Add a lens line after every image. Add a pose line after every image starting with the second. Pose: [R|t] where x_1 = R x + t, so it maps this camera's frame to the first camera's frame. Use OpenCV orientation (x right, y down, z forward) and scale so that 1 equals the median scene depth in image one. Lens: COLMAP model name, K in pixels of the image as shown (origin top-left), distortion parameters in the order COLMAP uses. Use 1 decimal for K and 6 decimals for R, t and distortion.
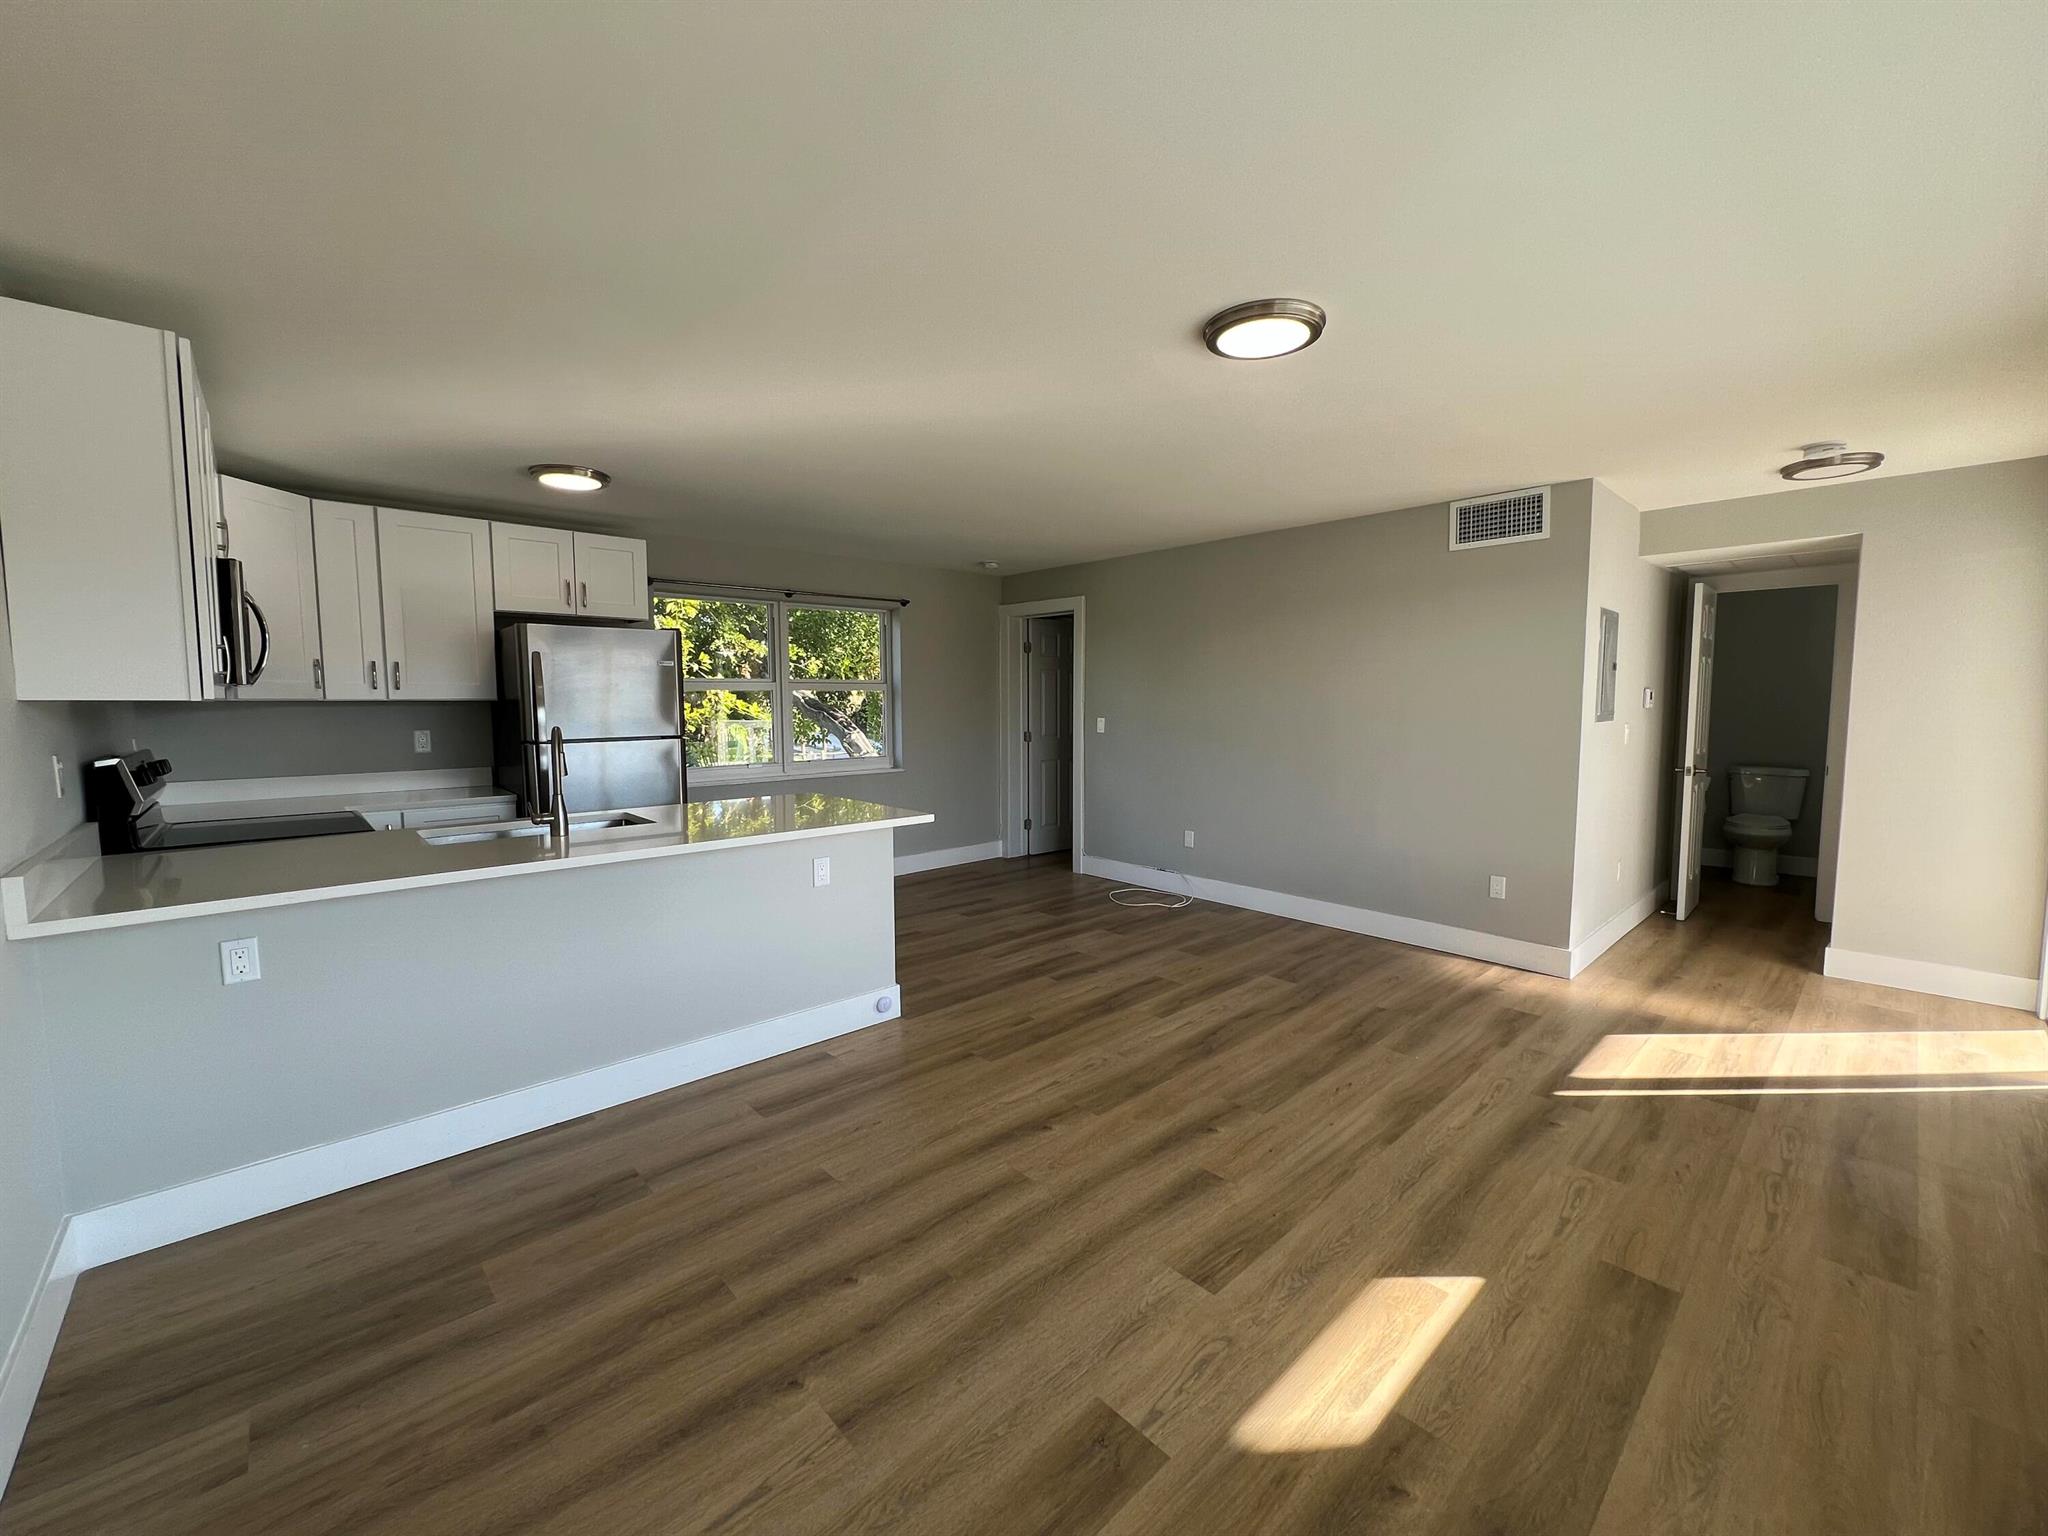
lens RADIAL K [[820.2, 0, 1021.7], [0, 820.2, 764.5], [0, 0, 1]] dist [0.000542, 0.000188]
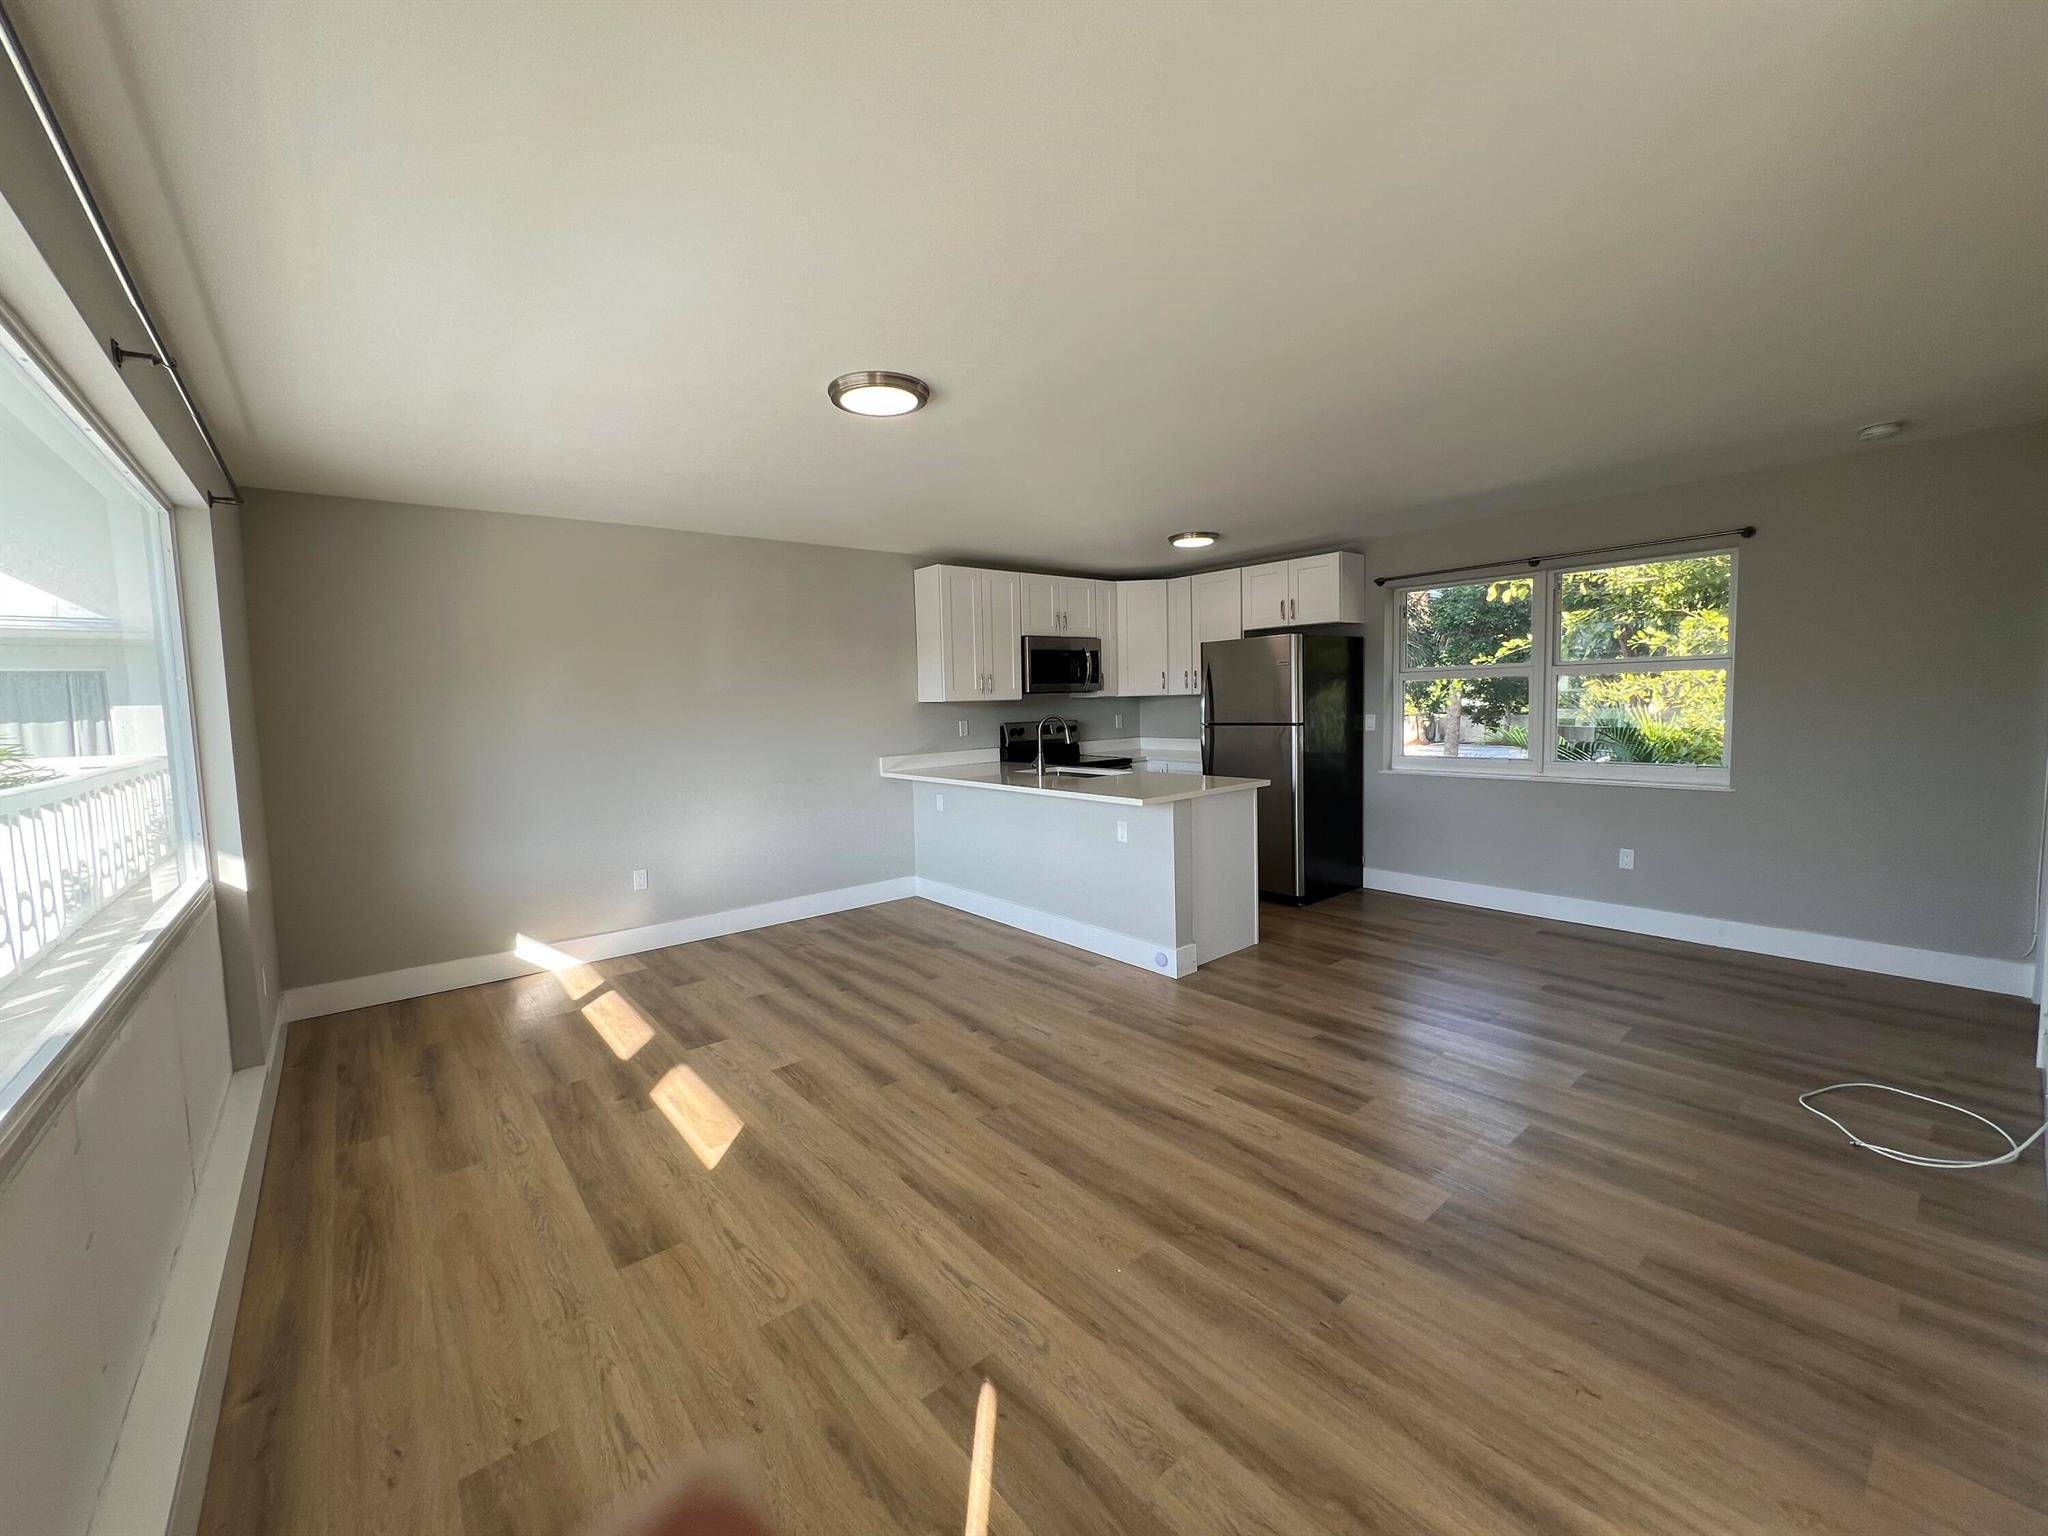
lens RADIAL K [[820.2, 0, 1019.4], [0, 820.2, 762.8], [0, 0, 1]] dist [0.000542, 0.000188]
pose [[-0.054590, 0.083414, -0.995019, 1.136409], [-0.053580, 0.994824, 0.086337, -0.086984], [0.997070, 0.058026, -0.049838, 0.977399]]
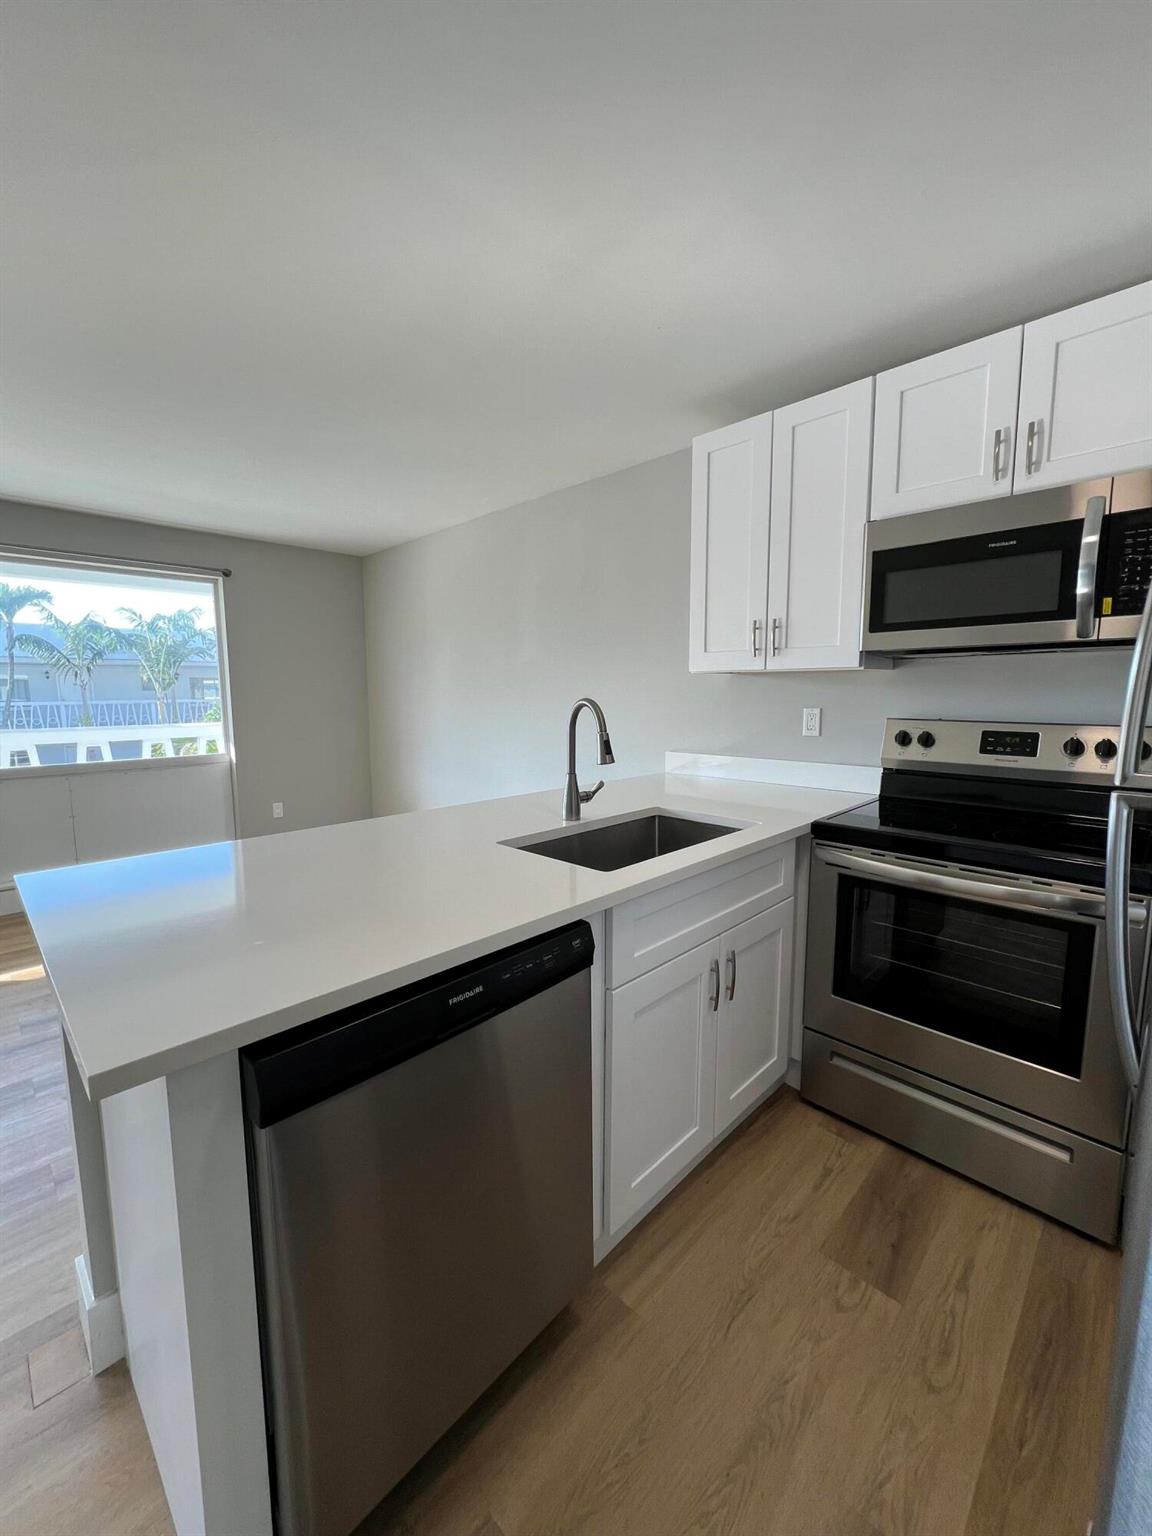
lens RADIAL K [[615.2, 0, 575.1], [0, 615.2, 761.3], [0, 0, 1]] dist [0.000542, 0.000188]
pose [[-0.998717, 0.012215, -0.049134, -0.504515], [0.002518, 0.981243, 0.192756, -0.099039], [0.050567, 0.192385, -0.980016, 1.546791]]
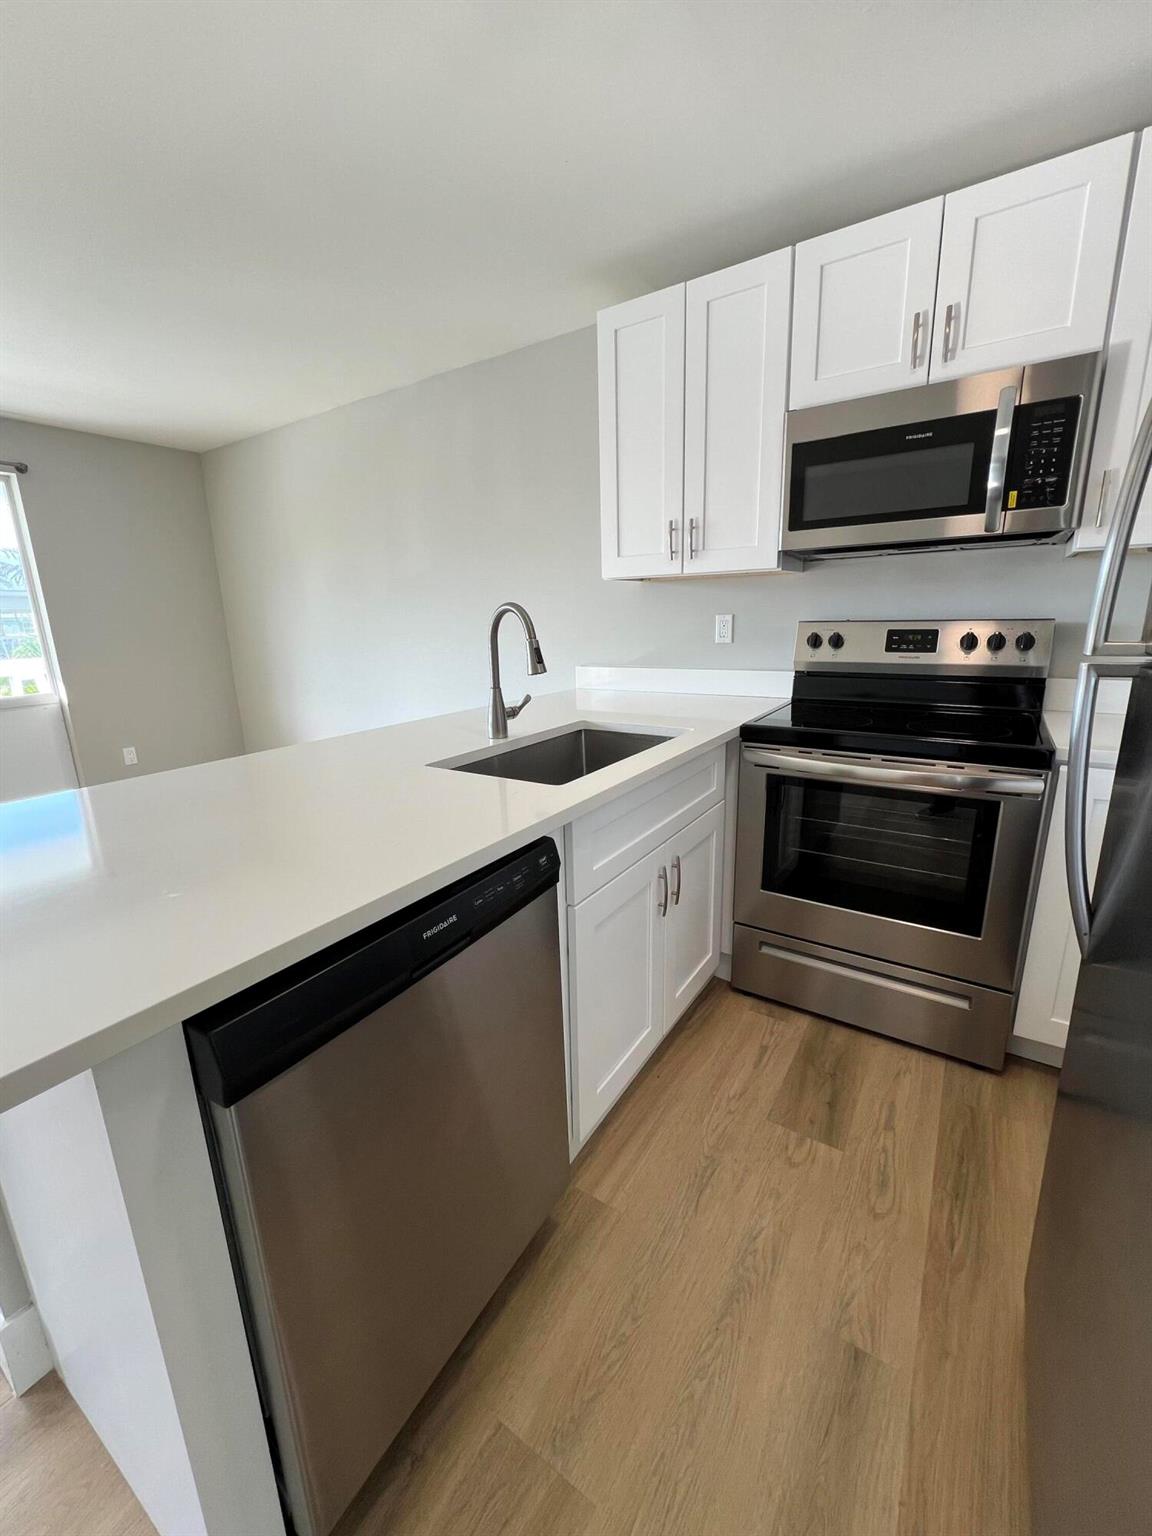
lens RADIAL K [[619.4, 0, 575.9], [0, 619.4, 762.9], [0, 0, 1]] dist [-0.000746, 0.000105]
pose [[-0.969193, 0.084655, -0.231298, -0.464163], [0.009121, 0.950770, 0.309762, -0.078575], [0.246135, 0.298109, -0.922252, 1.510907]]
